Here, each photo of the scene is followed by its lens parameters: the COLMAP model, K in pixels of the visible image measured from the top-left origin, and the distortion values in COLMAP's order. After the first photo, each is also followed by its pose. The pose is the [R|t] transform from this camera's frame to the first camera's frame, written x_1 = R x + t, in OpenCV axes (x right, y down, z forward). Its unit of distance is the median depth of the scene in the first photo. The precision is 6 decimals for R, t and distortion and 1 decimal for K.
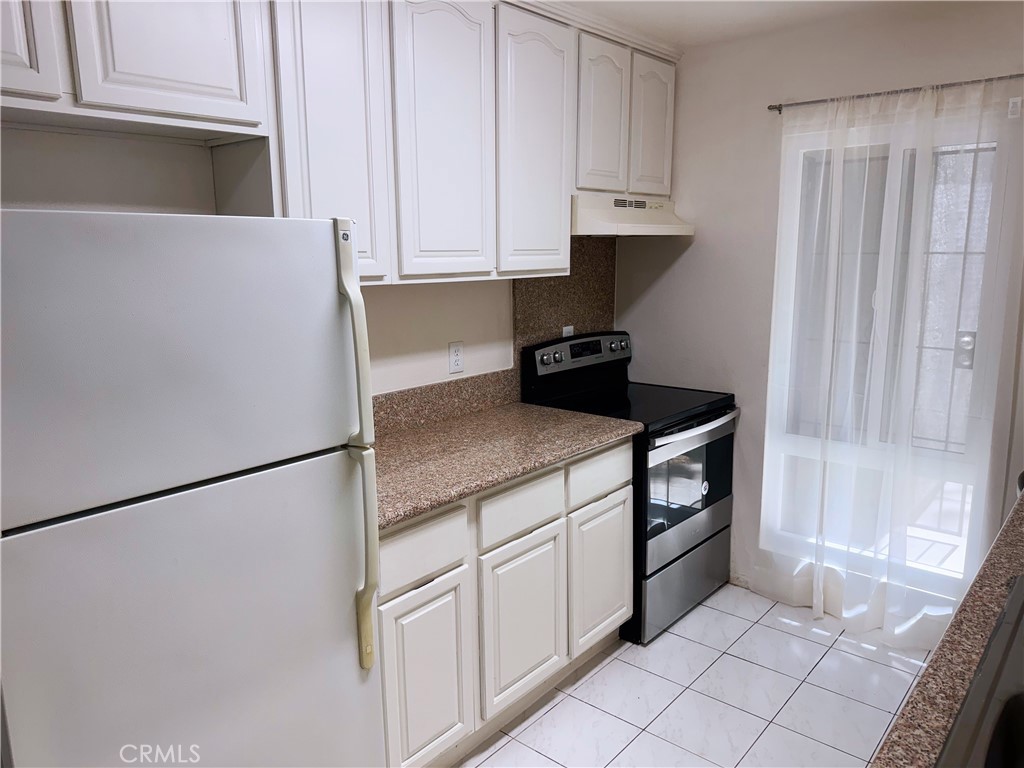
lens RADIAL K [[730.3, 0, 512.2], [0, 730.3, 380.0], [0, 0, 1]] dist [0.028671, -0.030182]
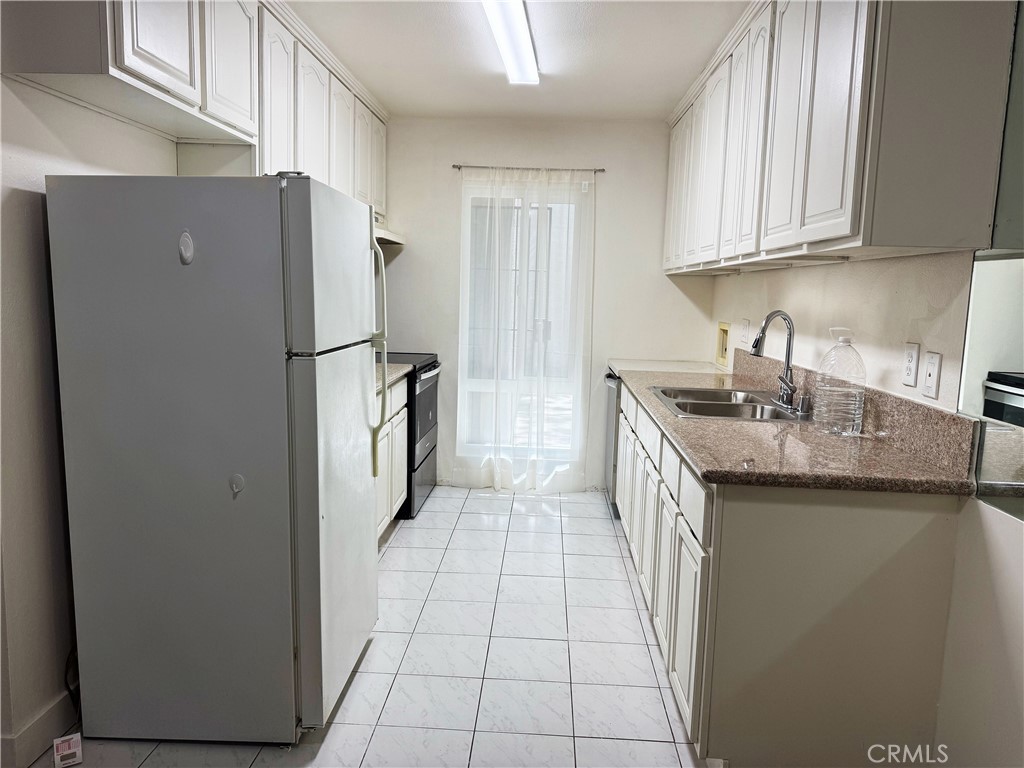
lens RADIAL K [[730.3, 0, 513.7], [0, 730.3, 388.6], [0, 0, 1]] dist [0.028671, -0.030182]
pose [[0.784587, -0.048123, 0.618148, -0.562342], [0.071630, 0.997343, -0.013272, 0.137860], [-0.615867, 0.054691, 0.785950, -0.293128]]
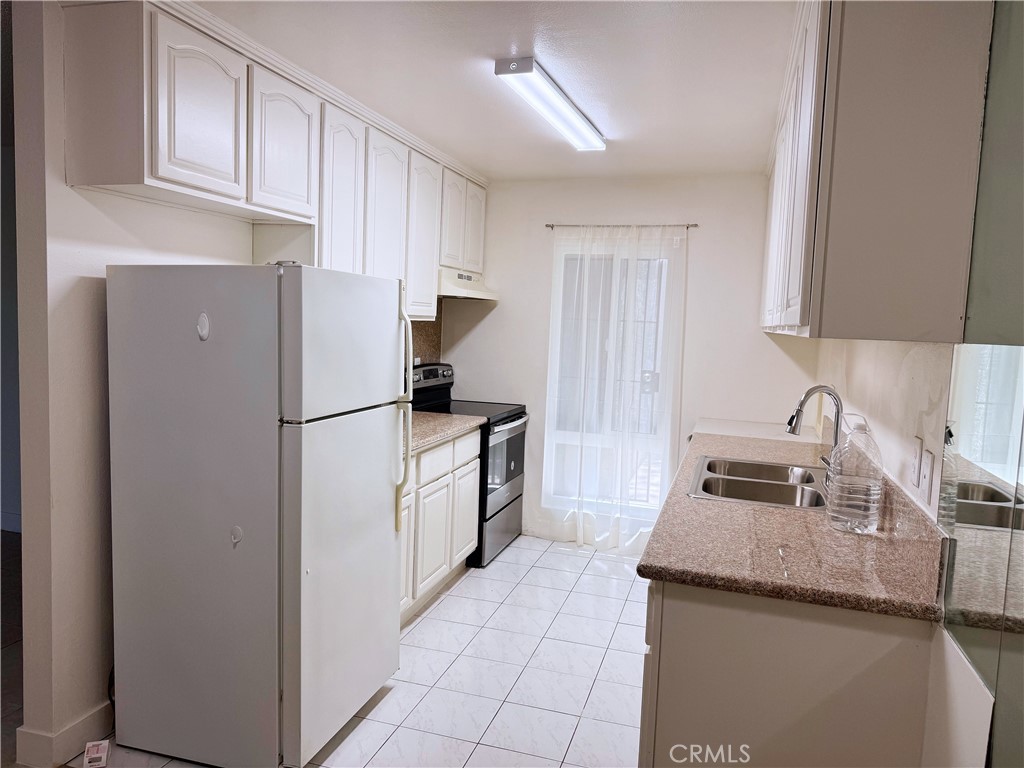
lens RADIAL K [[730.3, 0, 508.5], [0, 730.3, 384.9], [0, 0, 1]] dist [0.028671, -0.030182]
pose [[0.914938, 0.012048, 0.403414, -0.387989], [0.020990, 0.996781, -0.077374, 0.106605], [-0.403047, 0.079260, 0.911740, -0.423099]]
